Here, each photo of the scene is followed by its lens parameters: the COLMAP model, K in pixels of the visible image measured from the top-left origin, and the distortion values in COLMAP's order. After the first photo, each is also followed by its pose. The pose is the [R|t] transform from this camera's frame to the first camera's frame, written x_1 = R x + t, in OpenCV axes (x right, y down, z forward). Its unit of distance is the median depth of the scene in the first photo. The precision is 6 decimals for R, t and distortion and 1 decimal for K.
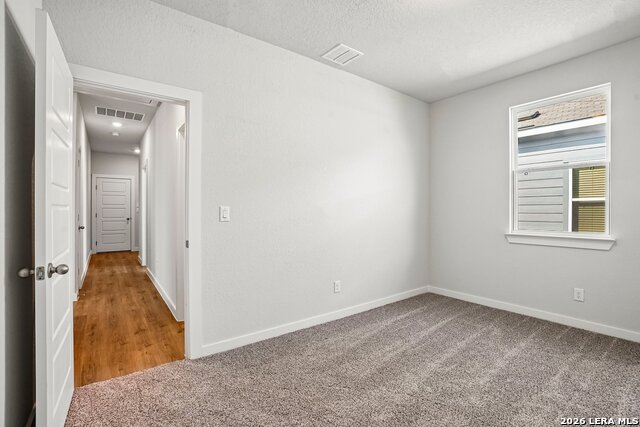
lens RADIAL K [[293.7, 0, 323.8], [0, 293.7, 213.5], [0, 0, 1]] dist [-0.058655, 0.015109]
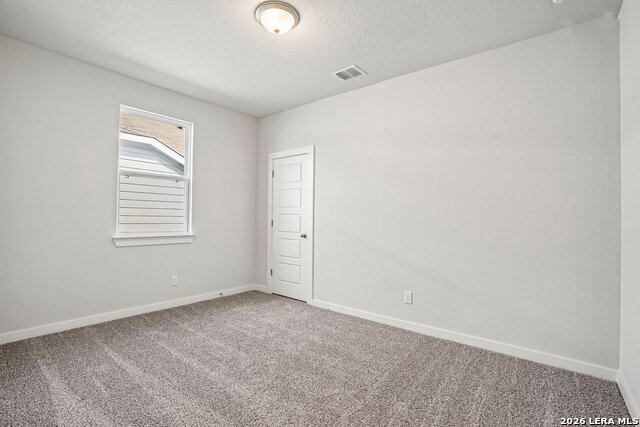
lens RADIAL K [[293.7, 0, 319.4], [0, 293.7, 213.0], [0, 0, 1]] dist [-0.058655, 0.015109]
pose [[-0.233148, 0.002965, 0.972437, -0.524474], [-0.011795, 0.999913, -0.005876, -0.014670], [-0.972370, -0.012840, -0.233093, 0.703958]]
